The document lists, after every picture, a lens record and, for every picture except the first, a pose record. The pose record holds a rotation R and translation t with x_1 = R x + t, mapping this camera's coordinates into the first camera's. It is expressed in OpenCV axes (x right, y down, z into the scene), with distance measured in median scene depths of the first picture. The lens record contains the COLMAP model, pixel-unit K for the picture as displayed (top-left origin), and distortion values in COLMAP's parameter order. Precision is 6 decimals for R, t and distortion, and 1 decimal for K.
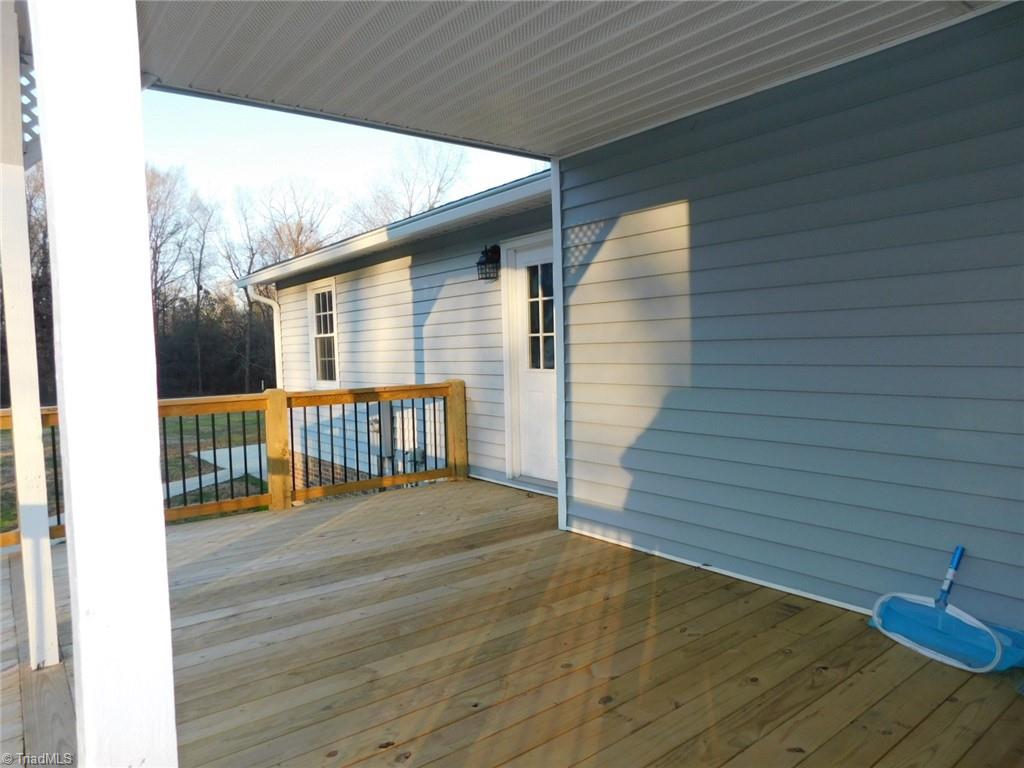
lens RADIAL K [[682.2, 0, 512.2], [0, 682.2, 383.0], [0, 0, 1]] dist [-0.043562, 0.025840]
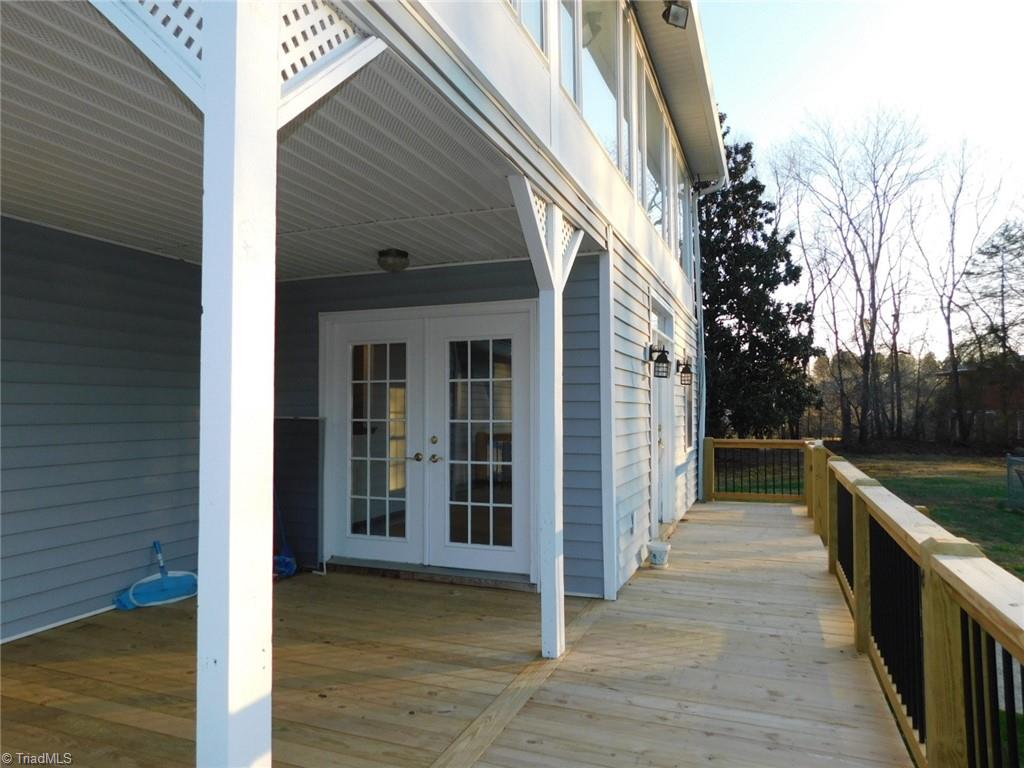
lens RADIAL K [[682.2, 0, 511.3], [0, 682.2, 382.3], [0, 0, 1]] dist [-0.043562, 0.025840]
pose [[-0.519753, 0.061809, 0.852077, -1.172369], [0.062514, 0.997457, -0.034222, -0.047285], [-0.852026, 0.035480, -0.522296, 0.963871]]
